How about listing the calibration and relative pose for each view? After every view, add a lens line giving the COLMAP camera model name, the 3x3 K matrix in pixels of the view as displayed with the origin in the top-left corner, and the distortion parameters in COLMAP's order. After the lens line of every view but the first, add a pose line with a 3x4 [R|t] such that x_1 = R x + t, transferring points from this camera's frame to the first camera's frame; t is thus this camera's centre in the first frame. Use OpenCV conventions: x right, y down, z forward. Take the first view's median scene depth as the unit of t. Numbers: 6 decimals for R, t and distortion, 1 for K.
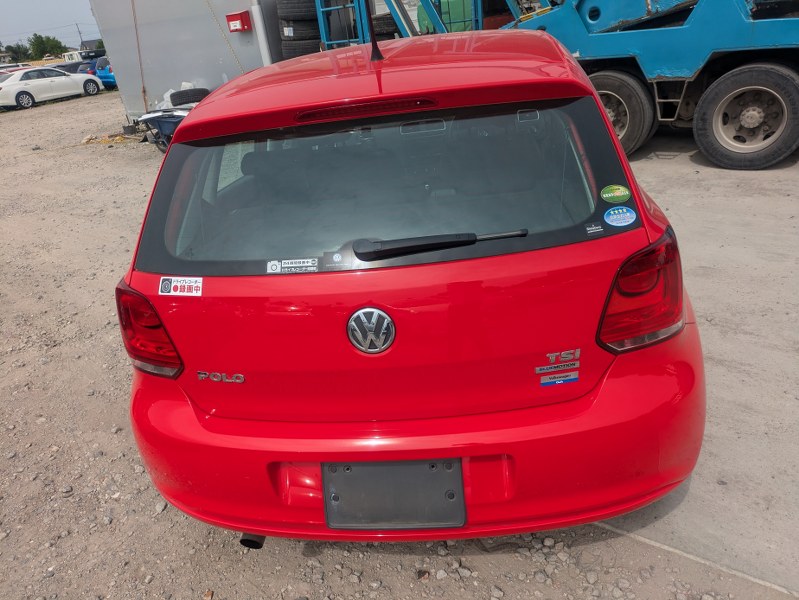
lens RADIAL K [[586.1, 0, 402.9], [0, 586.1, 283.9], [0, 0, 1]] dist [0.008461, -0.000303]
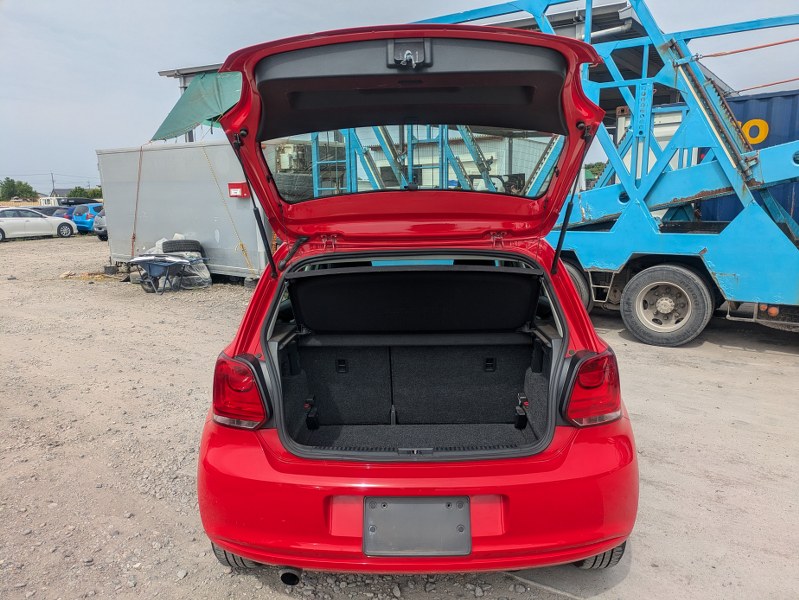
lens RADIAL K [[578.0, 0, 402.5], [0, 578.0, 280.4], [0, 0, 1]] dist [0.048115, -0.071990]
pose [[0.991630, 0.099130, 0.082724, -0.069490], [-0.070760, 0.953181, -0.294006, 0.069478], [-0.107996, 0.285692, 0.952217, -0.134239]]
